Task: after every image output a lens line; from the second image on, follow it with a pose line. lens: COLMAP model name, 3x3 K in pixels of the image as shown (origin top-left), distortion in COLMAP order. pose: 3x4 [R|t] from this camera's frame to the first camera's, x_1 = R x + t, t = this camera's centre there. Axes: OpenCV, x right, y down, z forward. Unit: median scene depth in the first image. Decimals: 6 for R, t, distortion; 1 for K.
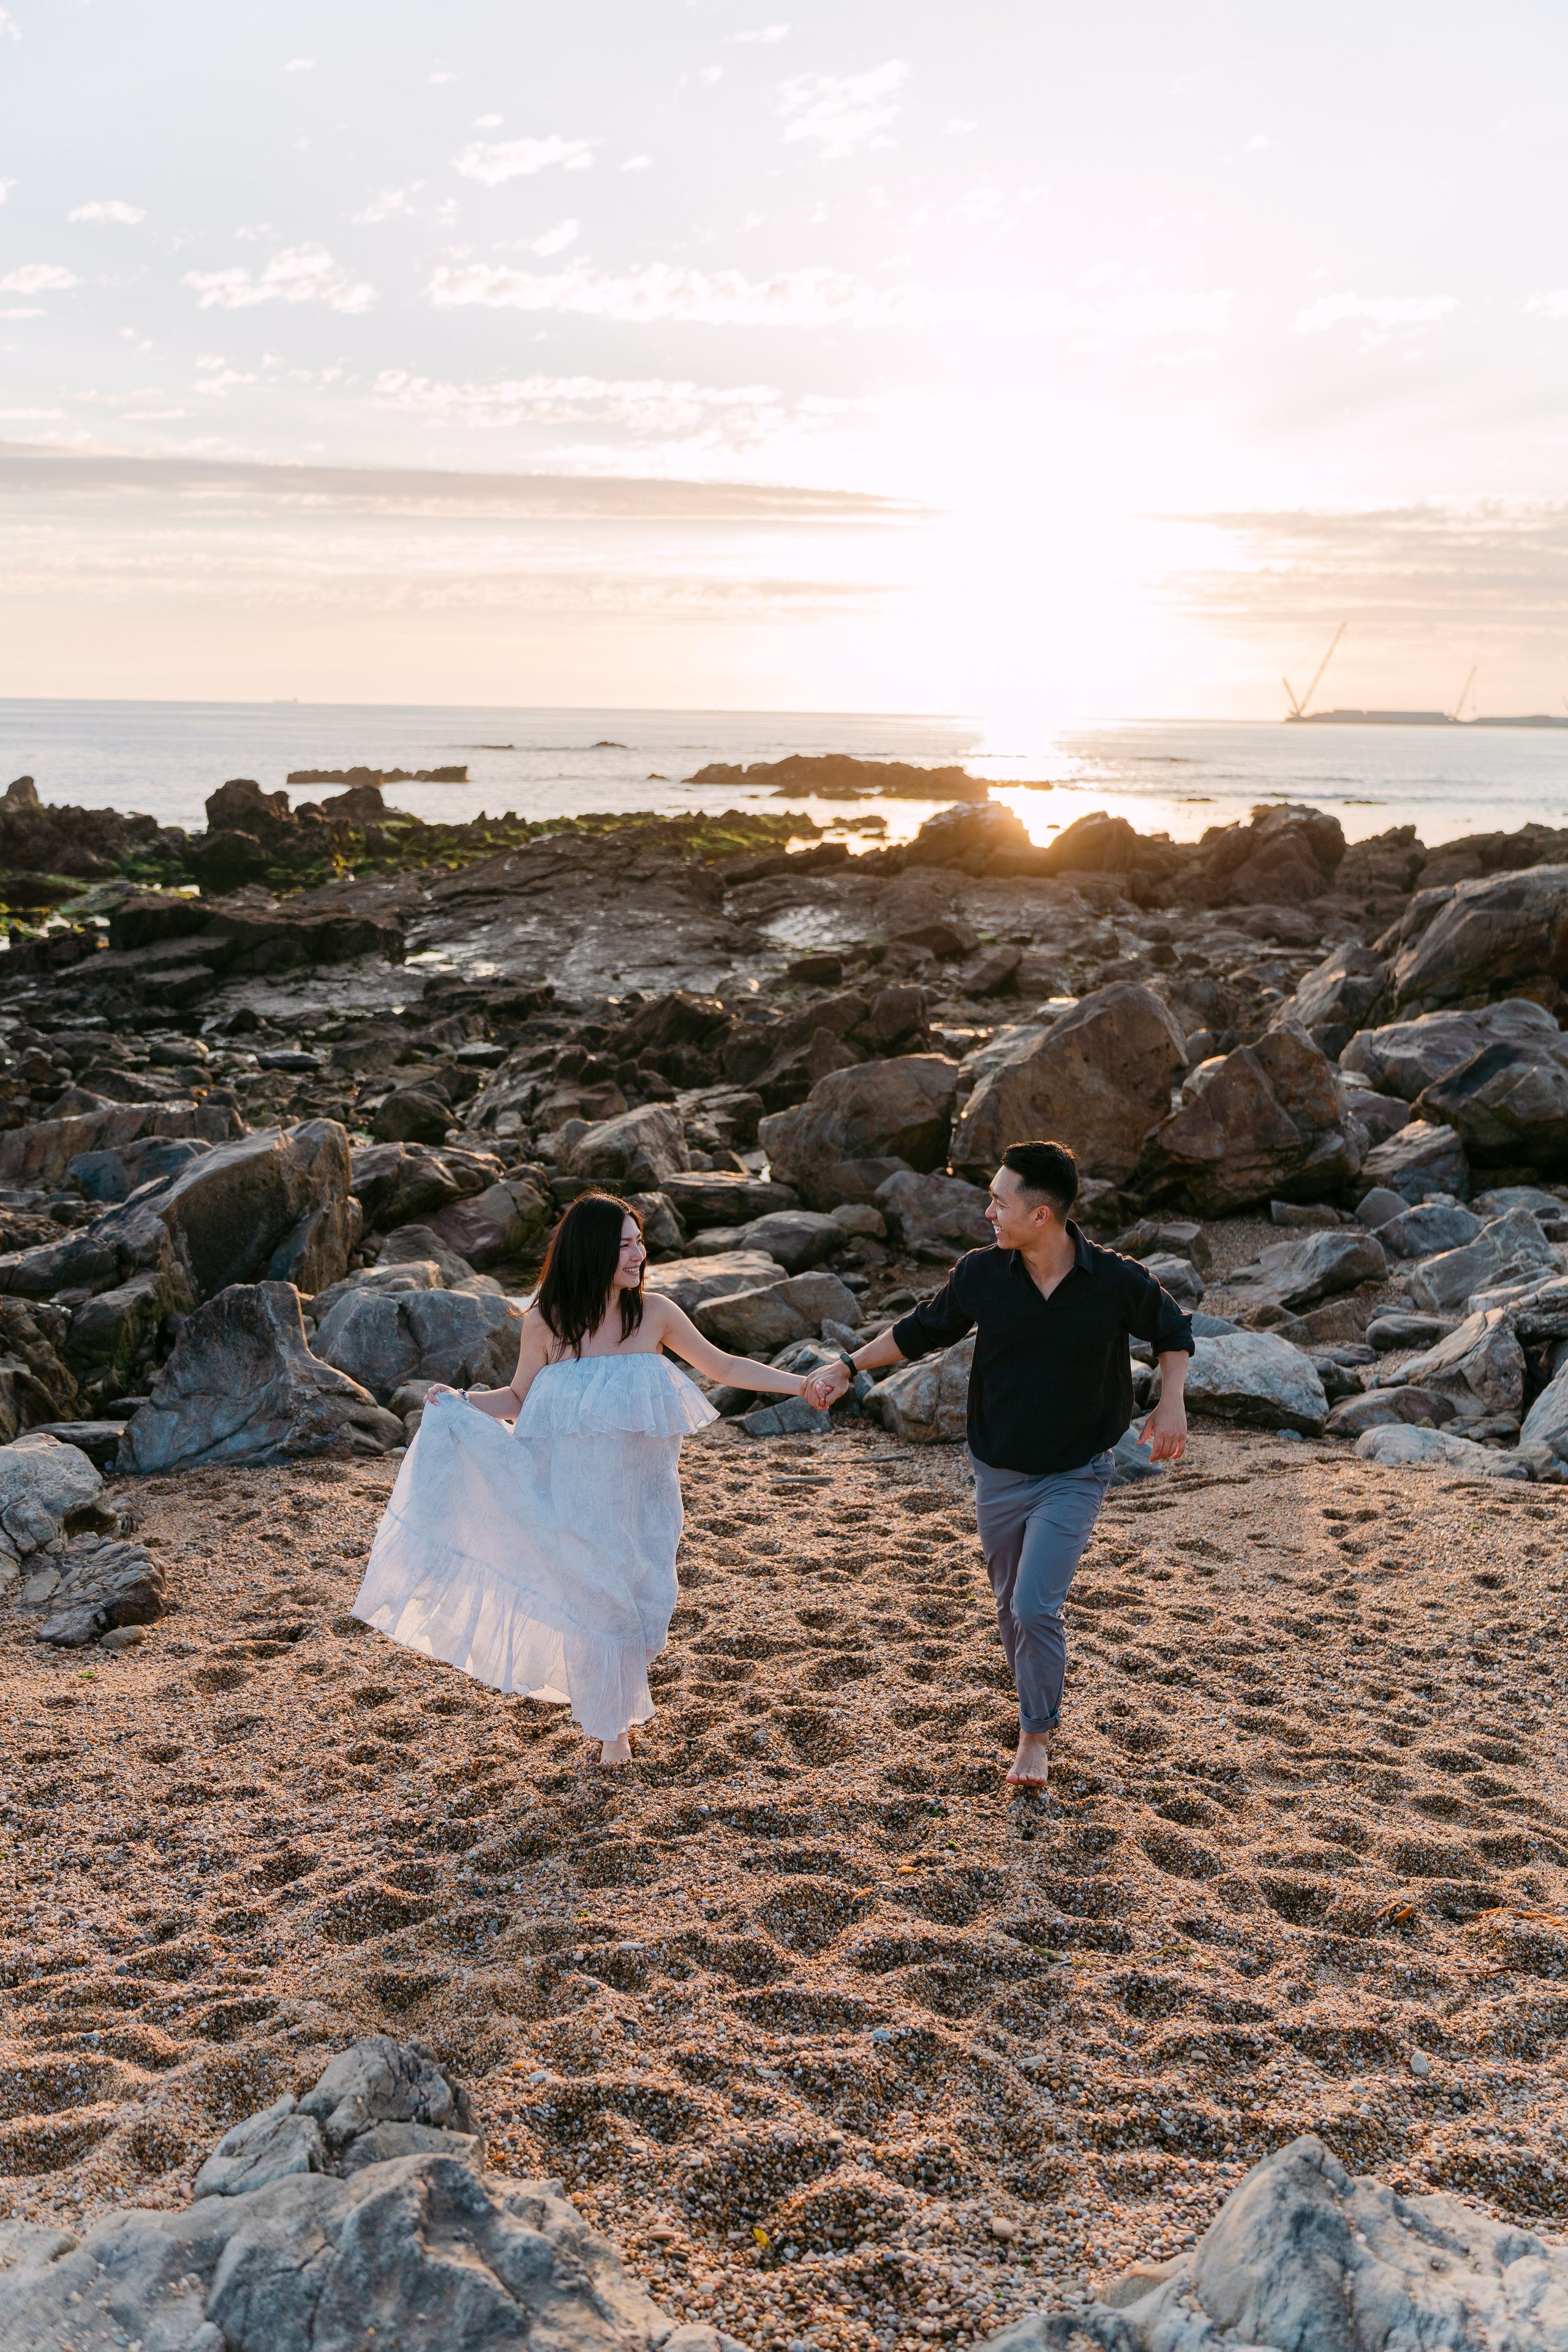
lens RADIAL K [[2292.7, 0, 777.2], [0, 2292.7, 1185.2], [0, 0, 1]] dist [-0.008445, 0.010905]
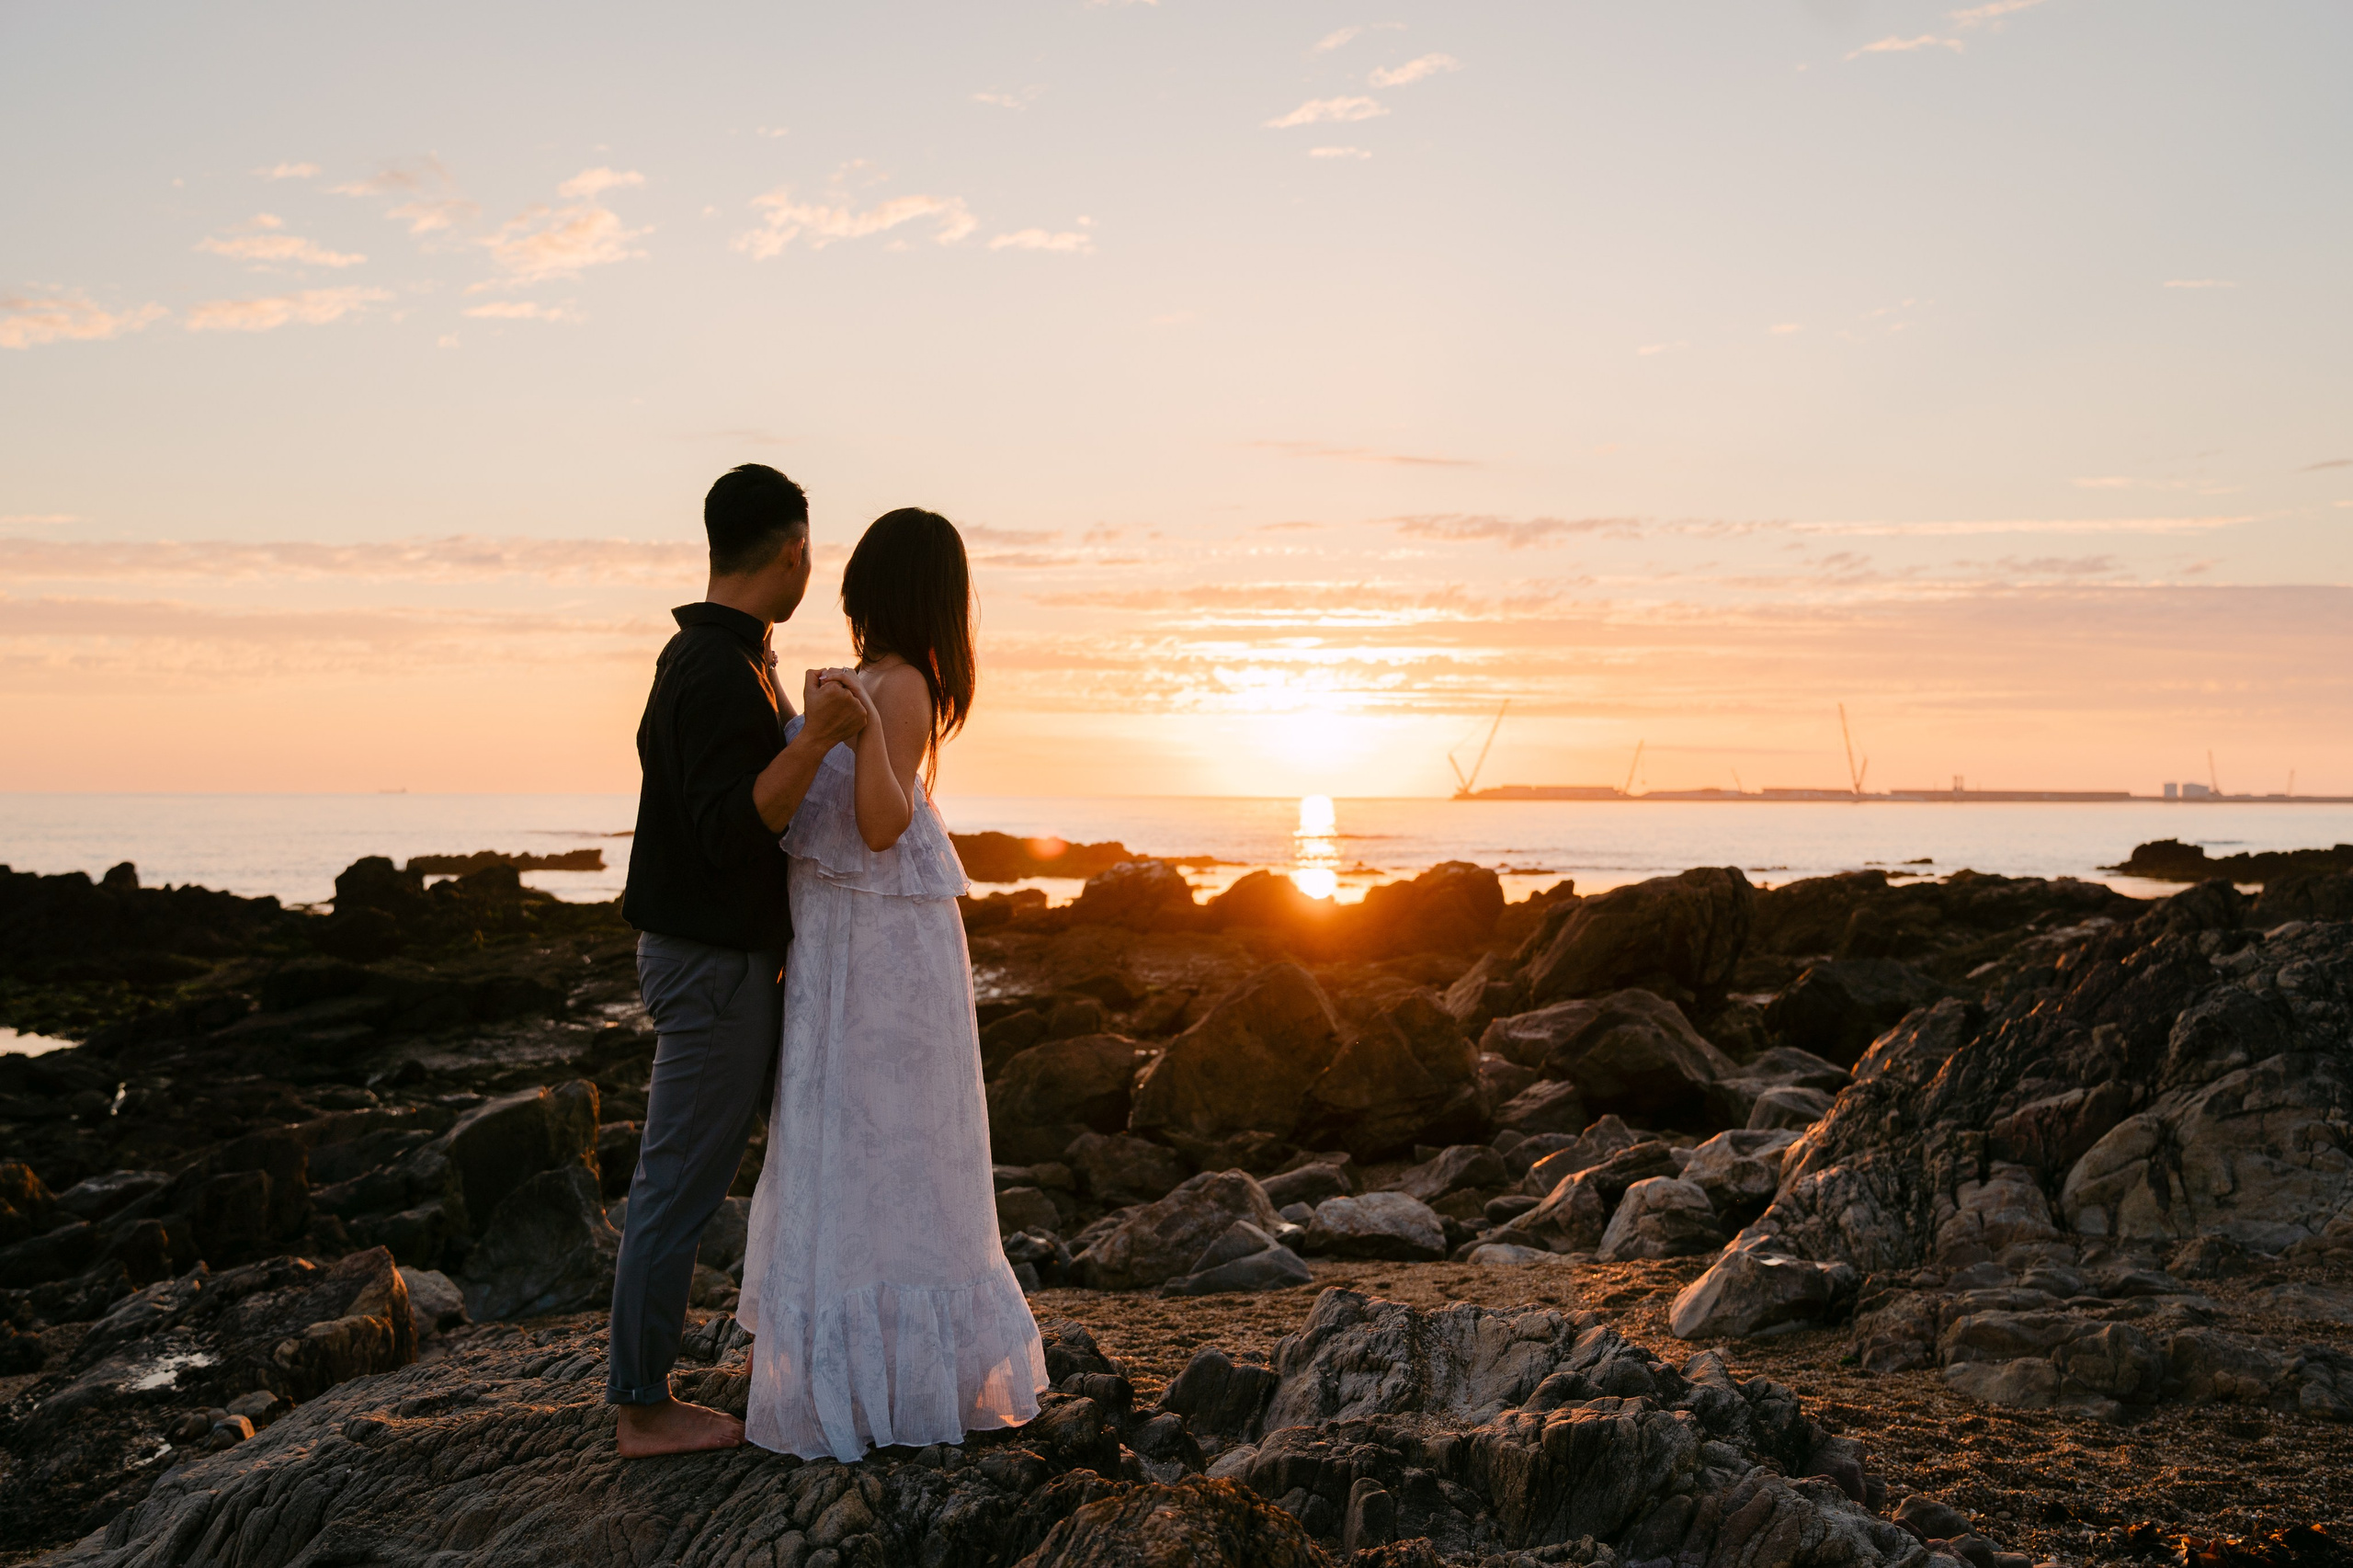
lens RADIAL K [[2450.3, 0, 1172.0], [0, 2450.3, 791.7], [0, 0, 1]] dist [-0.009265, 0.139887]
pose [[0.994881, -0.013218, 0.100182, -0.033157], [0.033244, 0.979034, -0.200964, 0.109458], [-0.095425, 0.203266, 0.974462, -0.297471]]
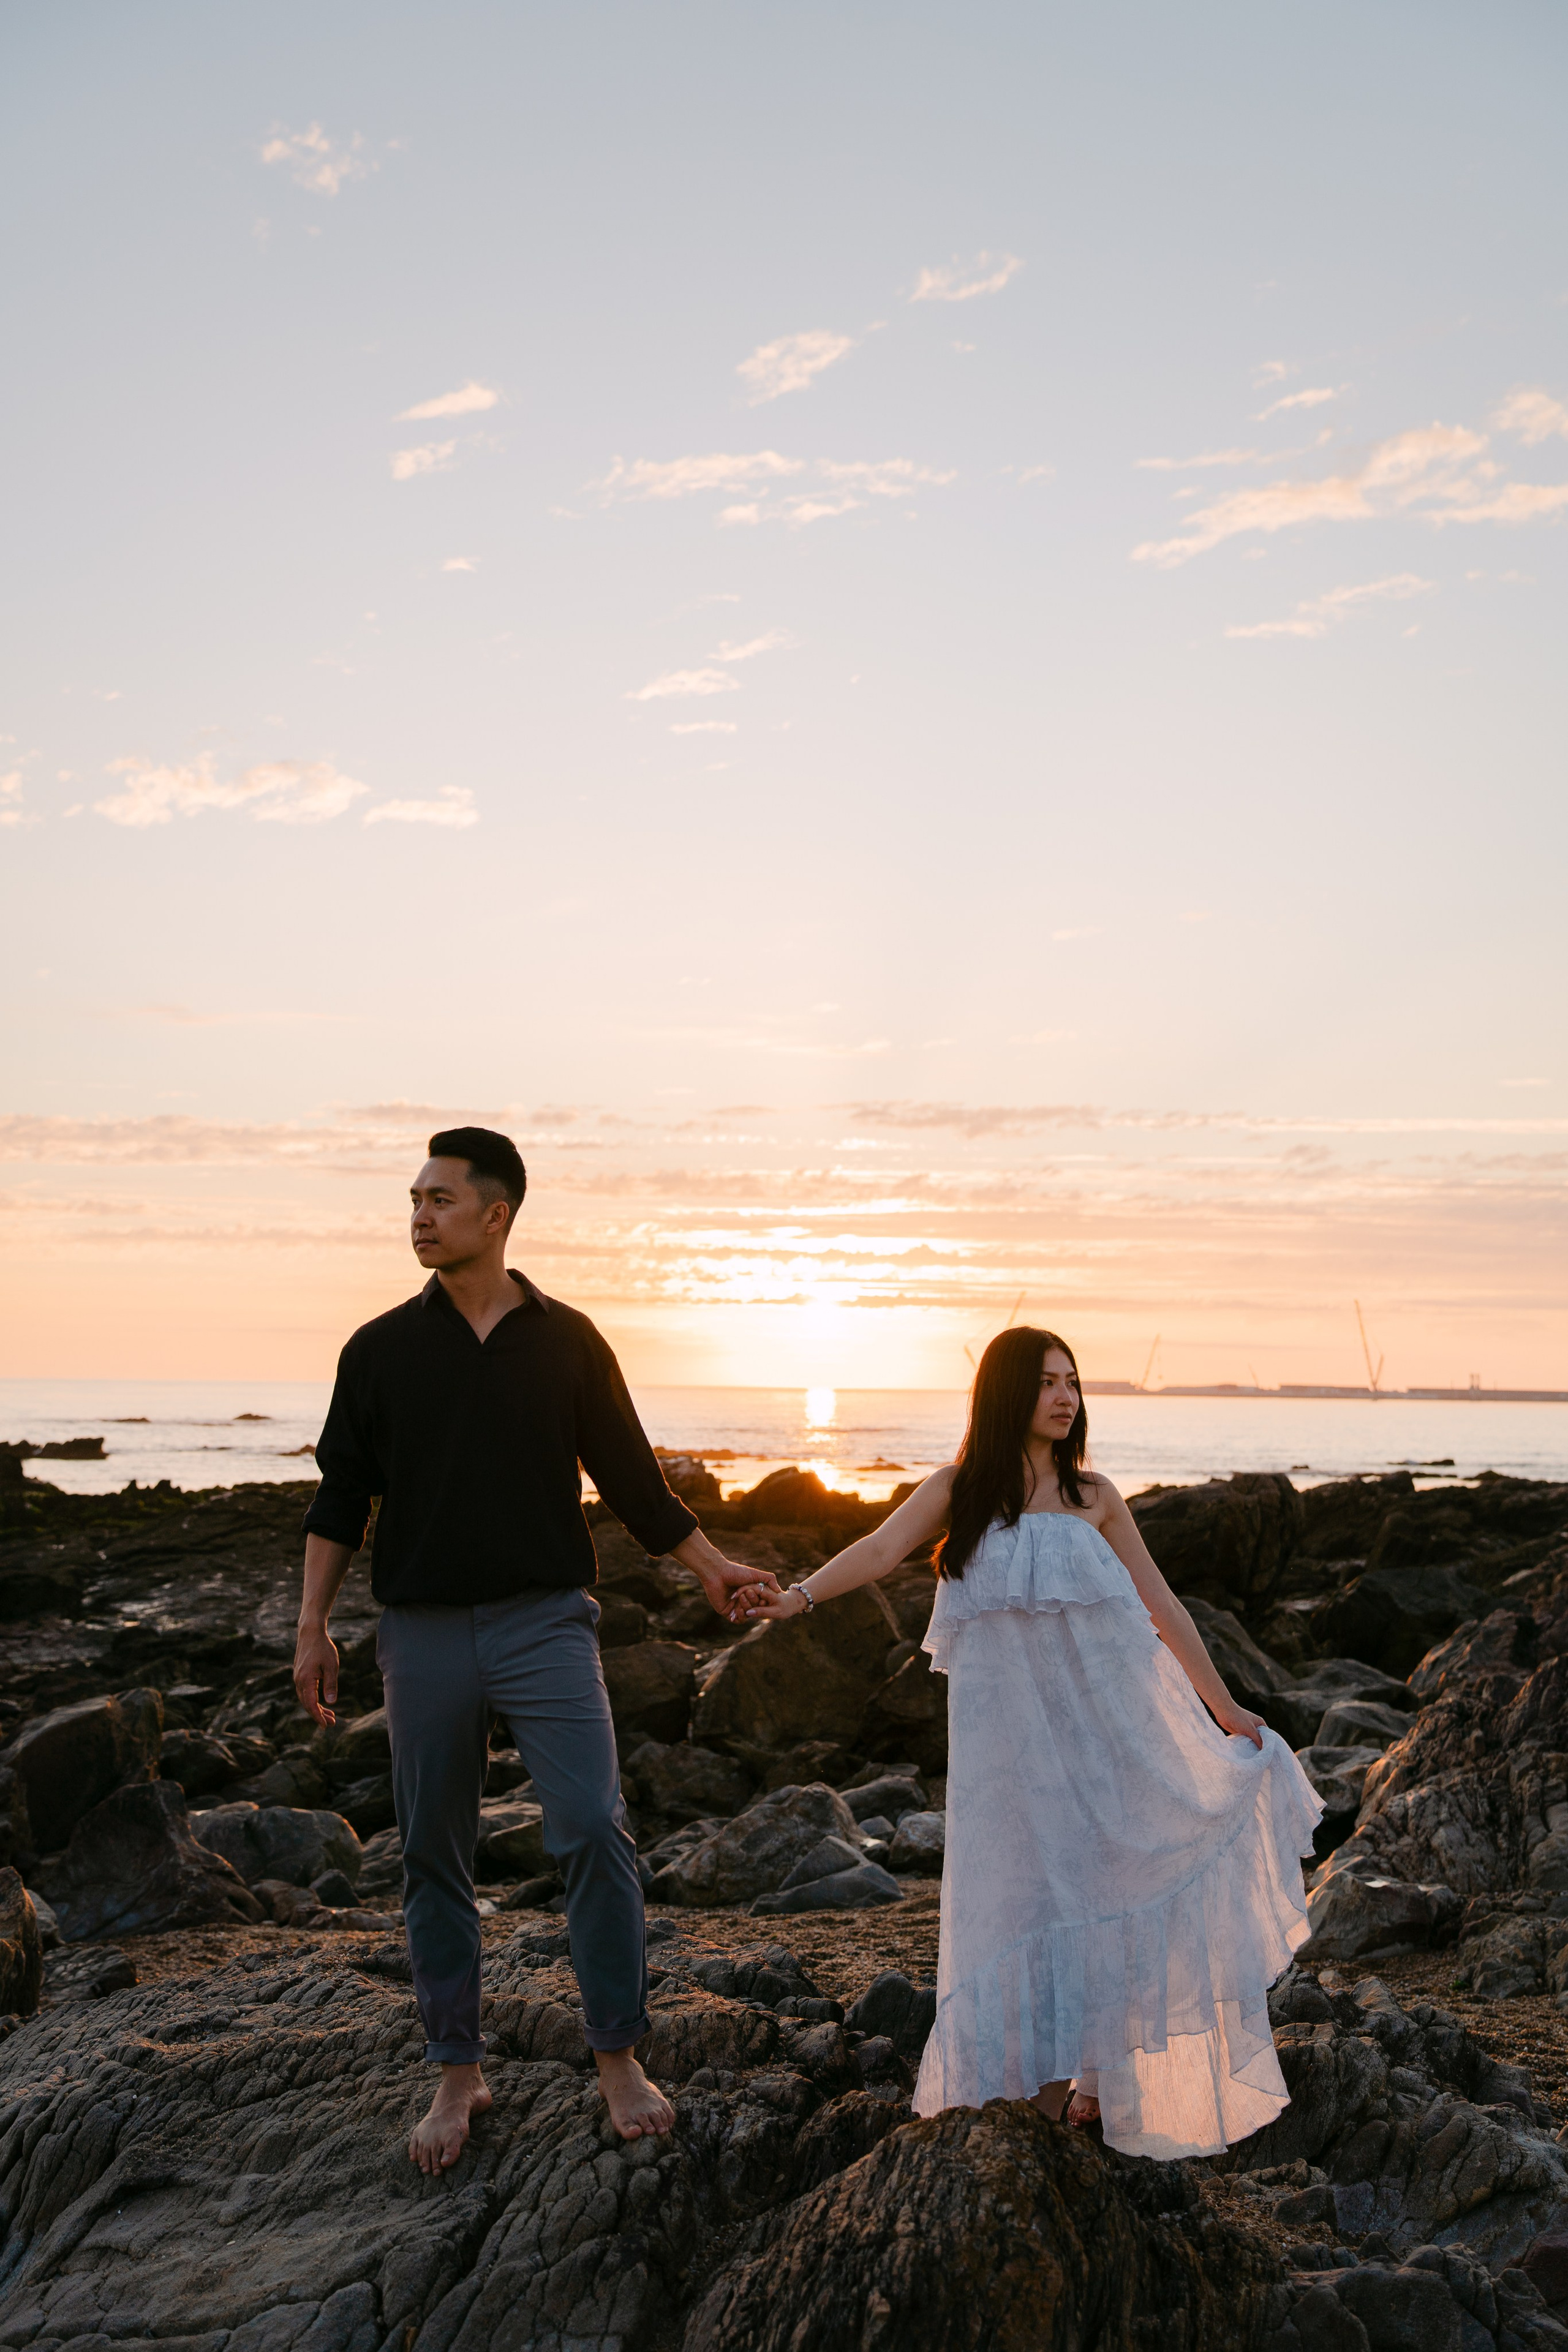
lens RADIAL K [[2475.3, 0, 784.0], [0, 2475.3, 1176.0], [0, 0, 1]] dist [0.026458, 0.162429]
pose [[0.990246, 0.008413, 0.139073, -0.076363], [0.031247, 0.959339, -0.280521, 0.105614], [-0.135778, 0.282131, 0.949719, -0.336924]]
